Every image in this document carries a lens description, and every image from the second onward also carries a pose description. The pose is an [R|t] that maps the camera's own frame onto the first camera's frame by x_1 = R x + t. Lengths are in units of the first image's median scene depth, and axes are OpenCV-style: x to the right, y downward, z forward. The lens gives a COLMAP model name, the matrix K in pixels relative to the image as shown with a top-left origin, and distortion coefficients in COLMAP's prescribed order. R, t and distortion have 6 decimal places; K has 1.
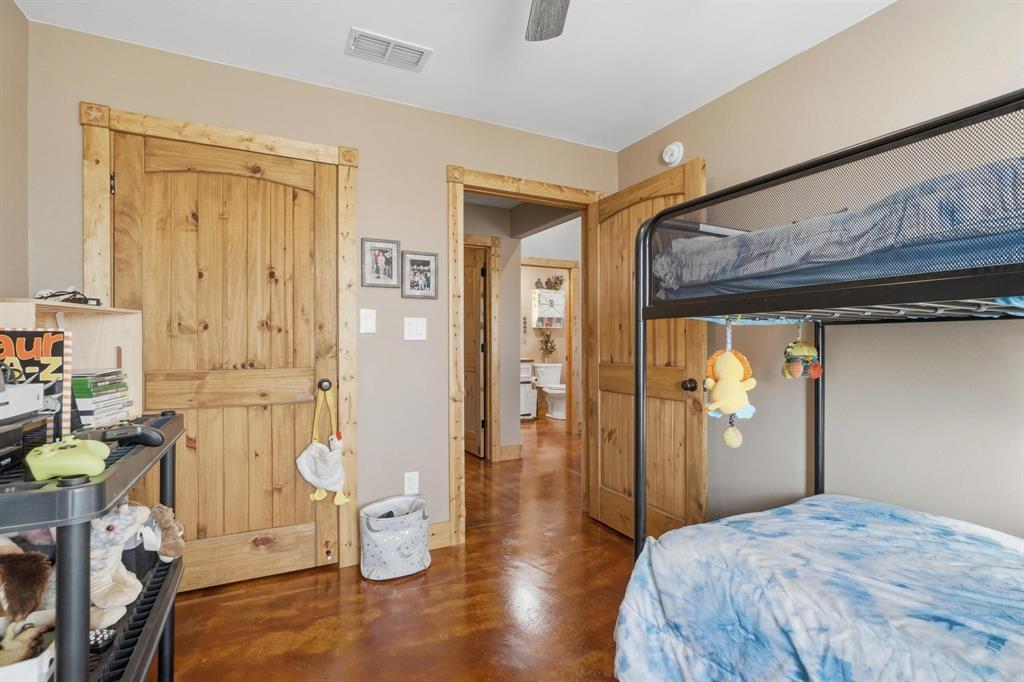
lens RADIAL K [[493.9, 0, 511.7], [0, 493.9, 343.7], [0, 0, 1]] dist [-0.005326, 0.001971]
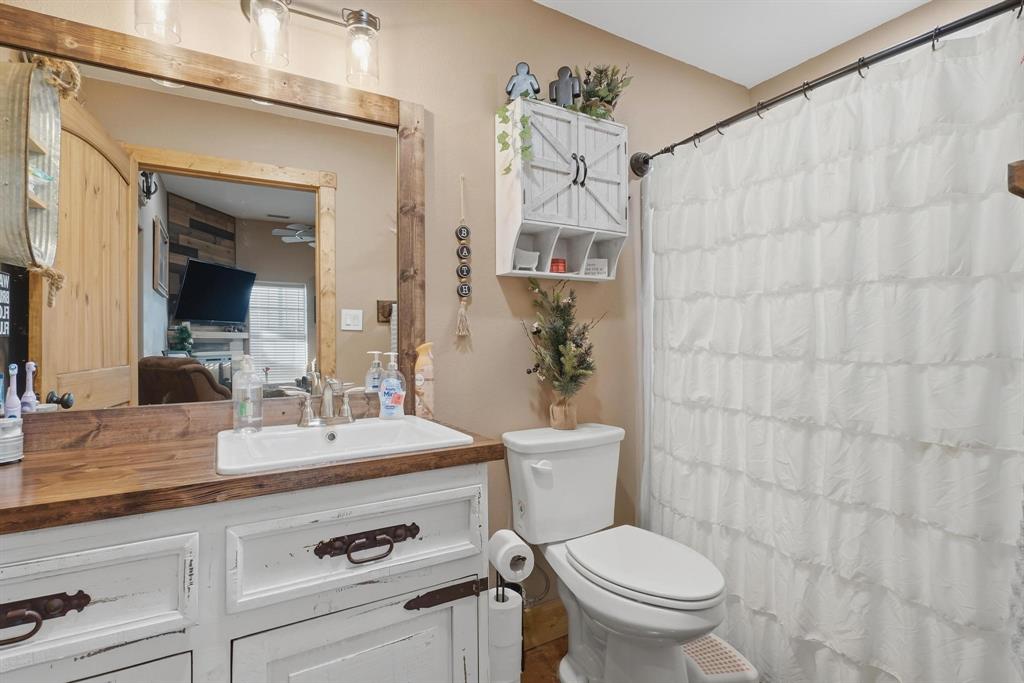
lens RADIAL K [[493.9, 0, 513.7], [0, 493.9, 336.3], [0, 0, 1]] dist [-0.005326, 0.001971]
pose [[0.998353, -0.006066, 0.057054, 0.036662], [0.005797, 0.999971, 0.004881, -0.005059], [-0.057082, -0.004542, 0.998359, 0.767028]]
